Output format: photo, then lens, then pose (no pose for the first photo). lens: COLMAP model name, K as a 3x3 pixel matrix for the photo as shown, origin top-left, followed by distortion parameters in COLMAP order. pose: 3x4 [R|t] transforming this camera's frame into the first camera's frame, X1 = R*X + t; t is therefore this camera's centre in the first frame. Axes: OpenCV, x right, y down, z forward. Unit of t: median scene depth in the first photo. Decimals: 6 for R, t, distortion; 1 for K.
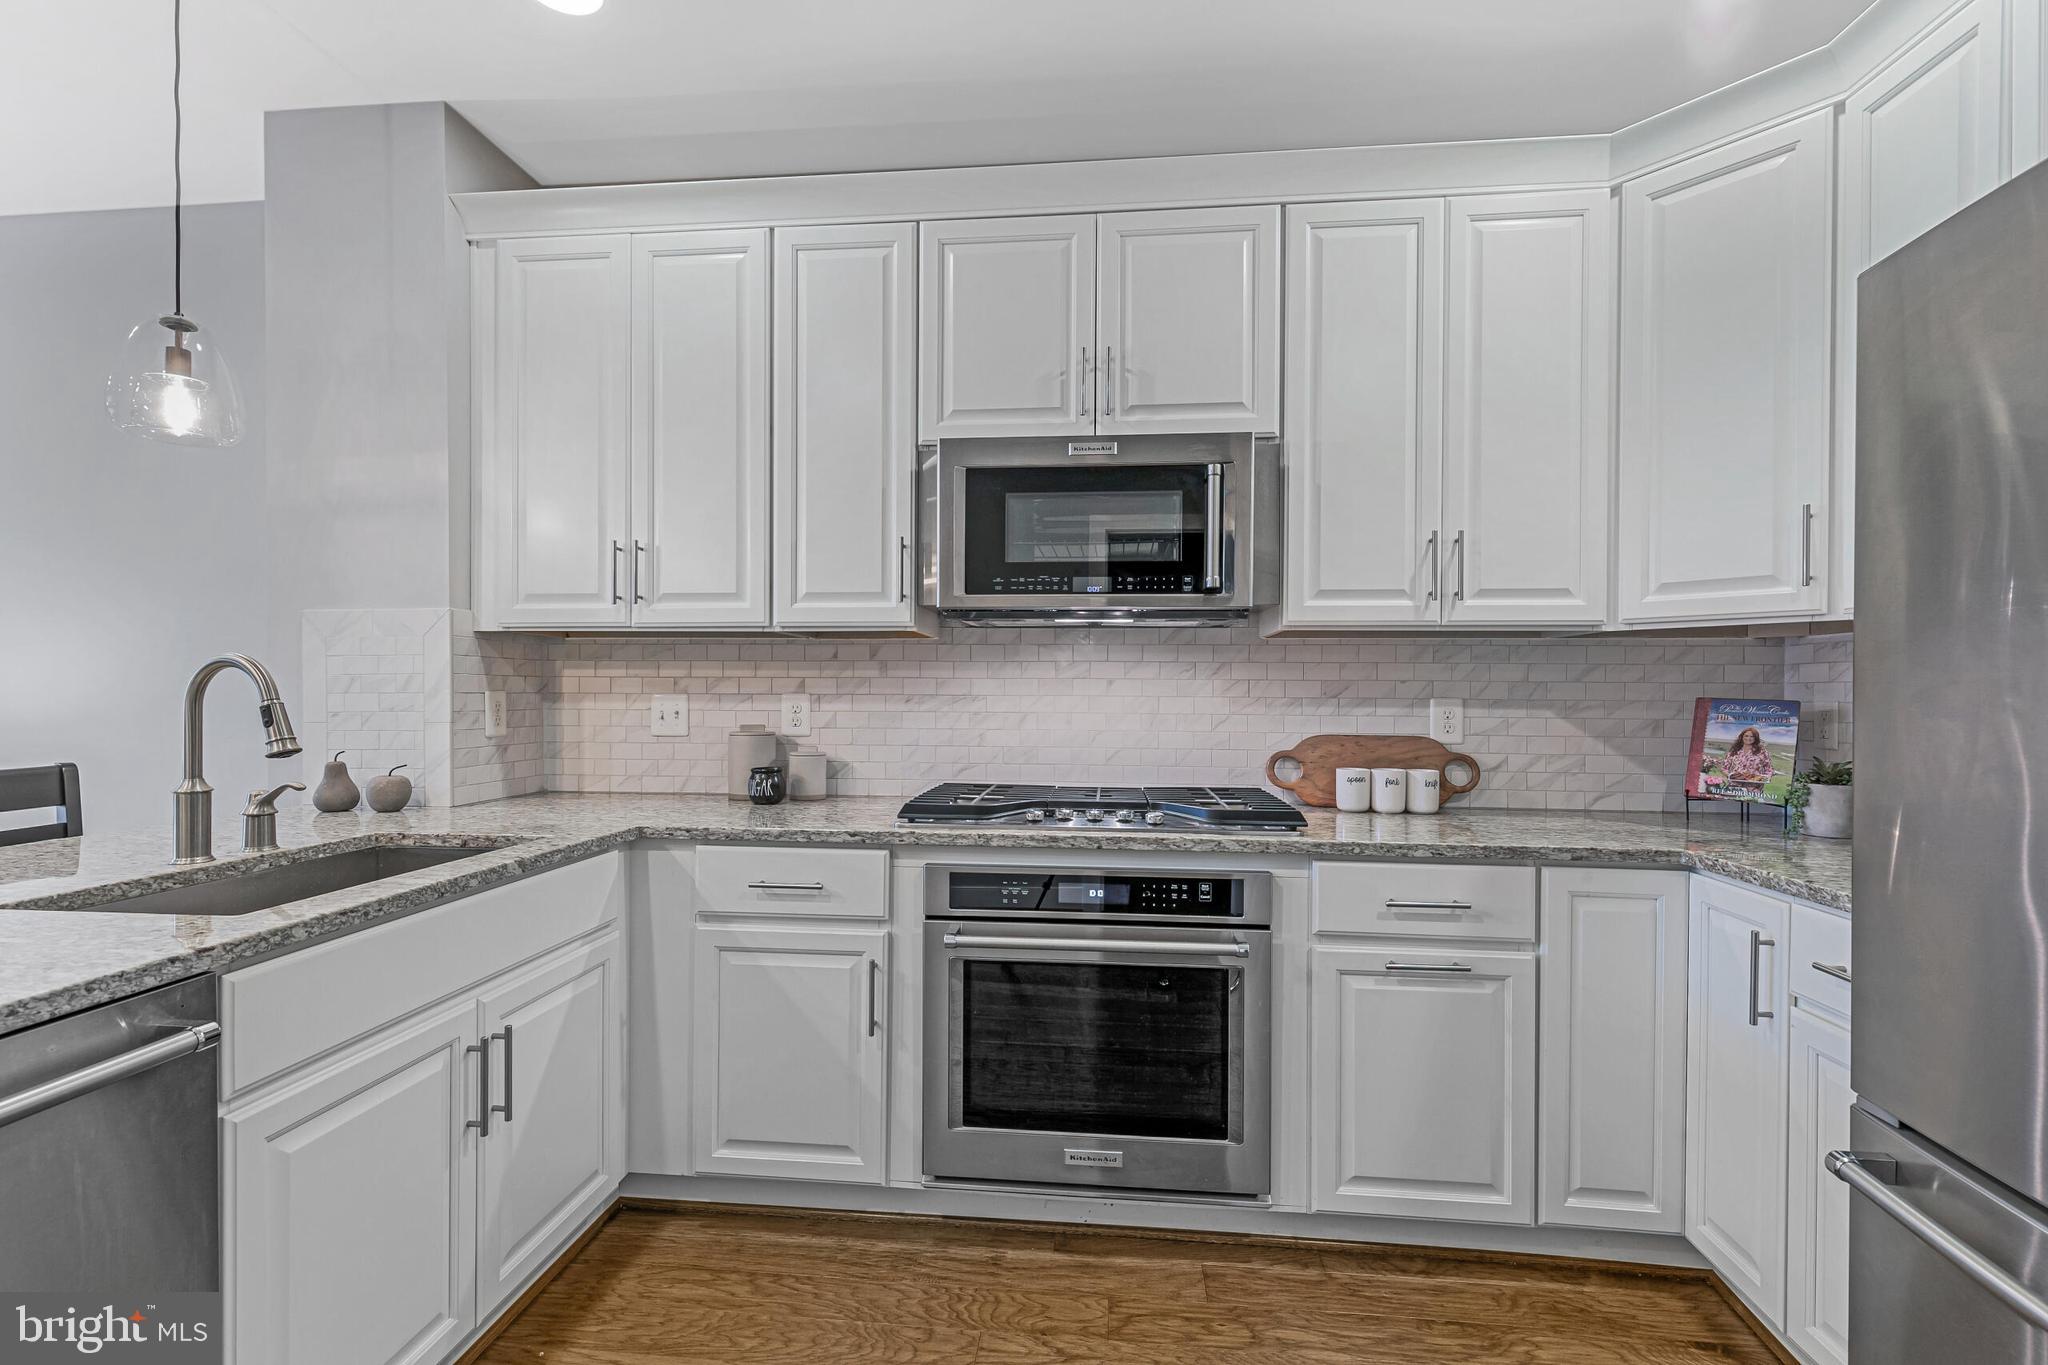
lens RADIAL K [[914.6, 0, 1022.0], [0, 914.6, 696.0], [0, 0, 1]] dist [0.007239, -0.003126]
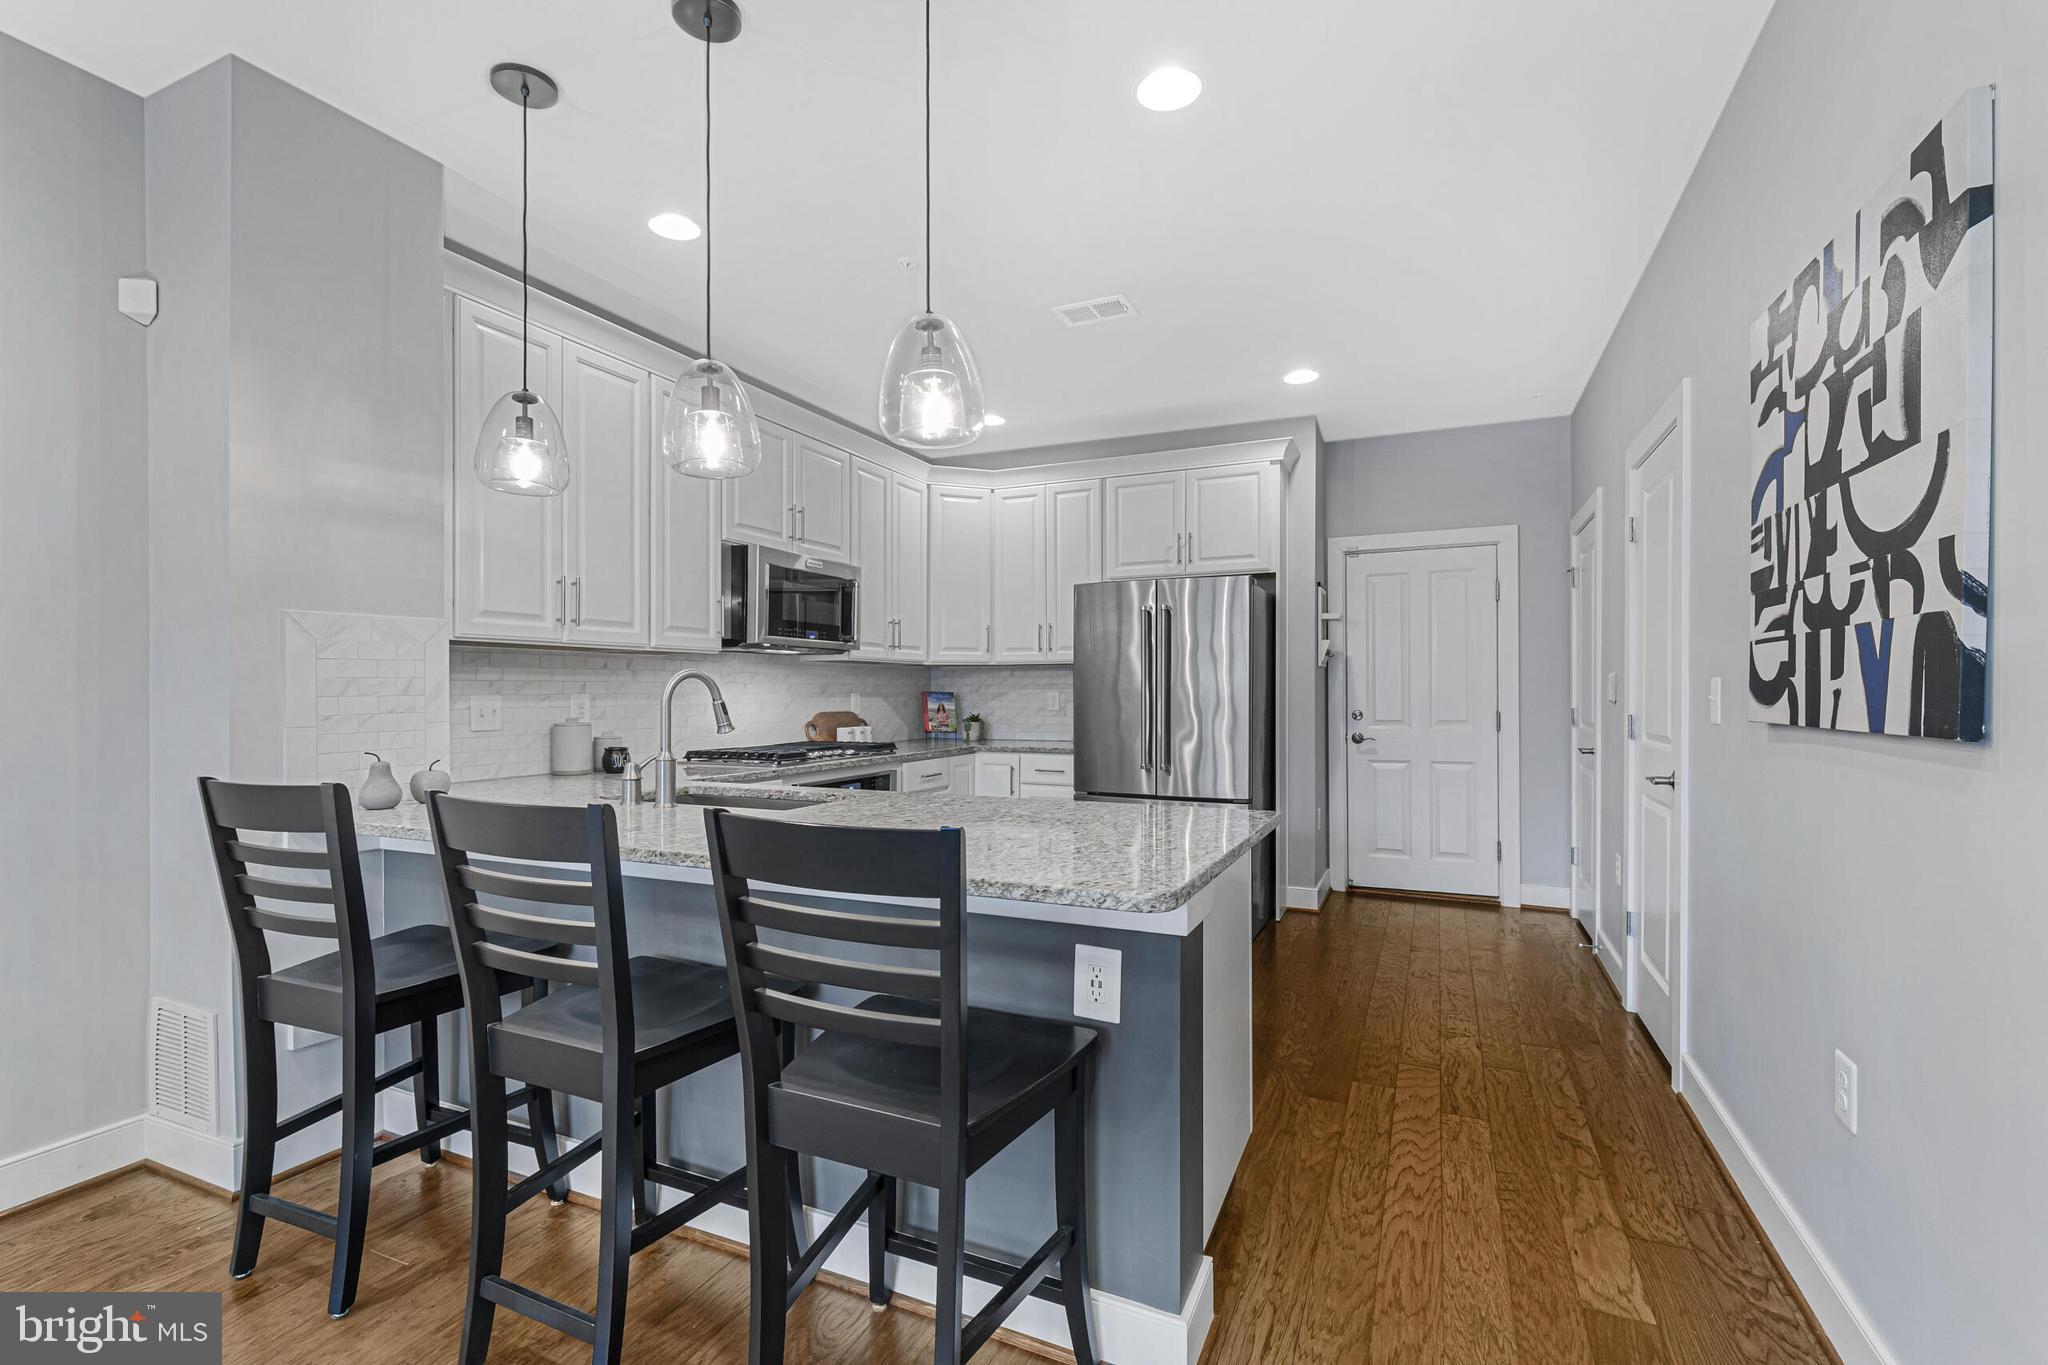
lens RADIAL K [[914.6, 0, 1011.0], [0, 914.6, 688.3], [0, 0, 1]] dist [0.007239, -0.003126]
pose [[0.330437, -0.004109, 0.943819, -1.592644], [0.009030, 0.999959, 0.001192, -0.007895], [-0.943785, 0.008129, 0.330460, -0.020829]]
